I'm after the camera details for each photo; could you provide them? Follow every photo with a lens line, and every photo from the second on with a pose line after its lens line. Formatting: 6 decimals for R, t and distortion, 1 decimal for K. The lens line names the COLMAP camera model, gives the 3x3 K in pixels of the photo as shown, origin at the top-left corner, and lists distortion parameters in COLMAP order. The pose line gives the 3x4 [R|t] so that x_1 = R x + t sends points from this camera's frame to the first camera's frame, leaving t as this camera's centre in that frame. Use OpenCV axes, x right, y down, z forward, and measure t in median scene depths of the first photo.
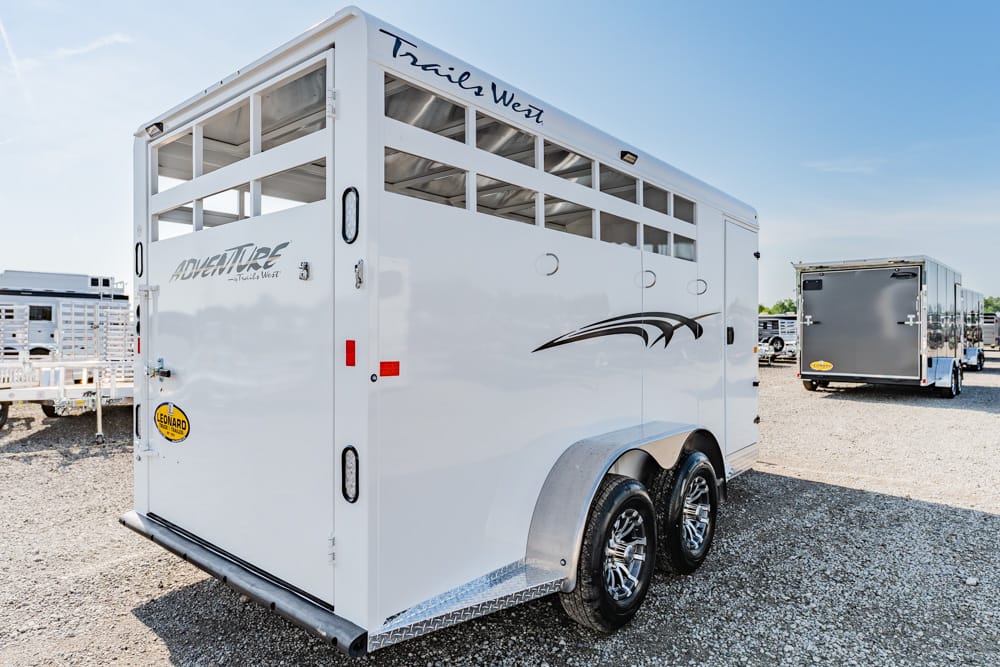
lens RADIAL K [[593.8, 0, 515.6], [0, 593.8, 330.1], [0, 0, 1]] dist [0.001927, 0.000362]
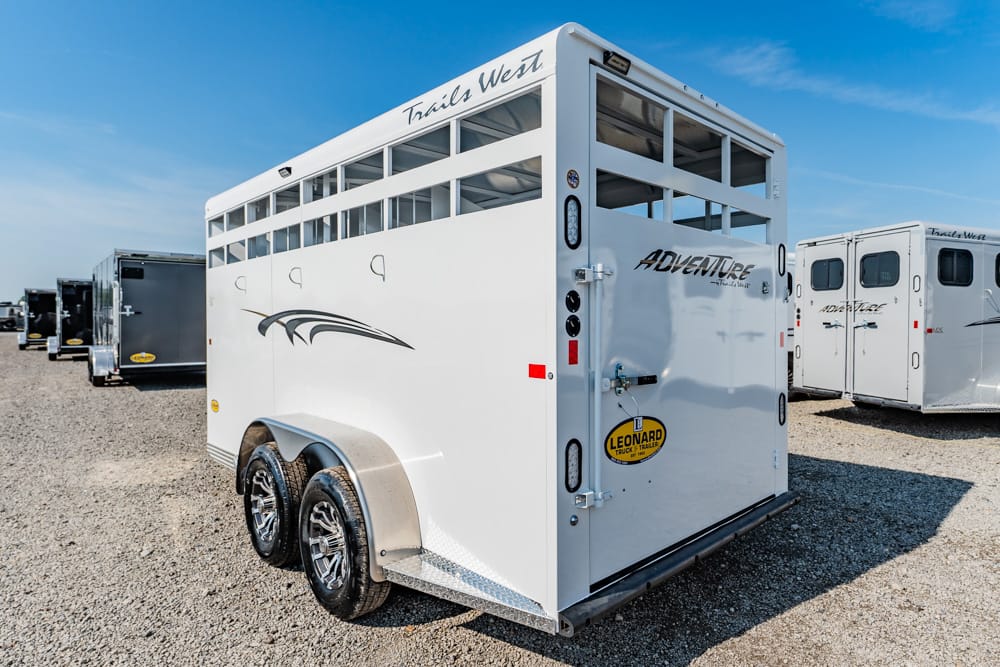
lens RADIAL K [[593.8, 0, 515.6], [0, 593.8, 330.1], [0, 0, 1]] dist [0.001927, 0.000362]
pose [[0.122853, -0.013498, 0.992333, -1.719443], [-0.004986, 0.999886, 0.014218, -0.008606], [-0.992412, -0.006694, 0.122772, 1.284139]]
